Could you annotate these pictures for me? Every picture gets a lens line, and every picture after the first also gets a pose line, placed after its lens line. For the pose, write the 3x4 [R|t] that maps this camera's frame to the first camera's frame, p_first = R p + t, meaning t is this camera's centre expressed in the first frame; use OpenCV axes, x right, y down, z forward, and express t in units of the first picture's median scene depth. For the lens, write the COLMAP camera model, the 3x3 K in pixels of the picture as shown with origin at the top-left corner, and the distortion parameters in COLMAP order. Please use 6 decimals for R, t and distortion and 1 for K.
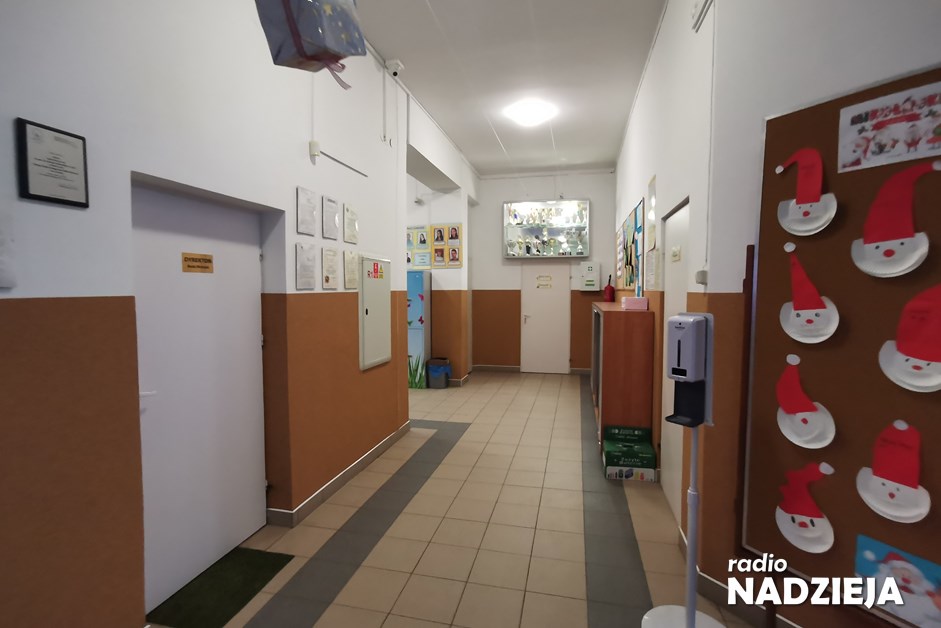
lens RADIAL K [[460.3, 0, 470.0], [0, 460.3, 313.6], [0, 0, 1]] dist [-0.003210, 0.000263]
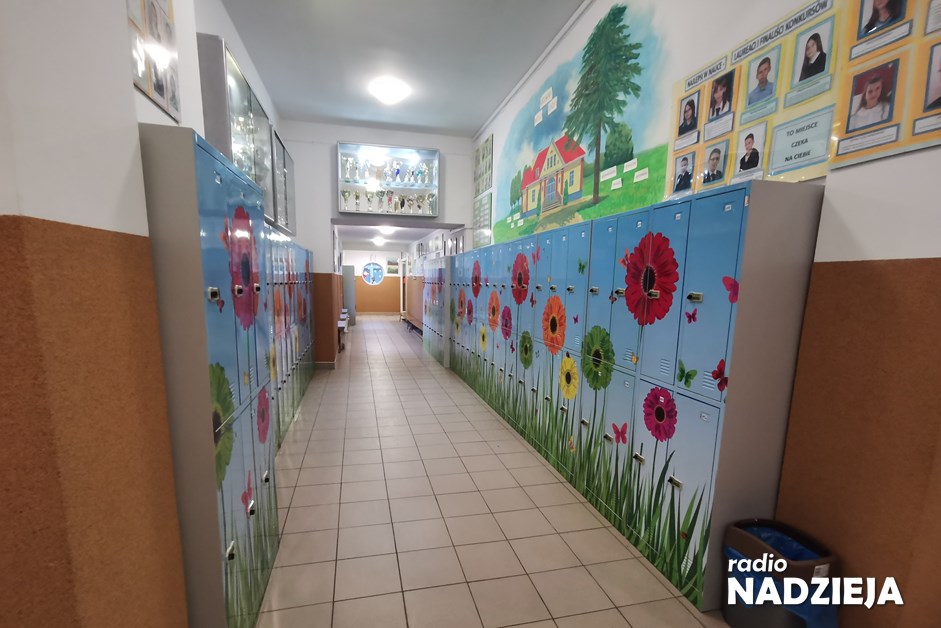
lens RADIAL K [[460.3, 0, 462.3], [0, 460.3, 361.8], [0, 0, 1]] dist [-0.003210, 0.000263]
pose [[0.435986, 0.165062, -0.884687, 0.064106], [-0.067902, 0.986267, 0.150552, -0.023140], [0.897388, -0.005567, 0.441207, 0.740046]]
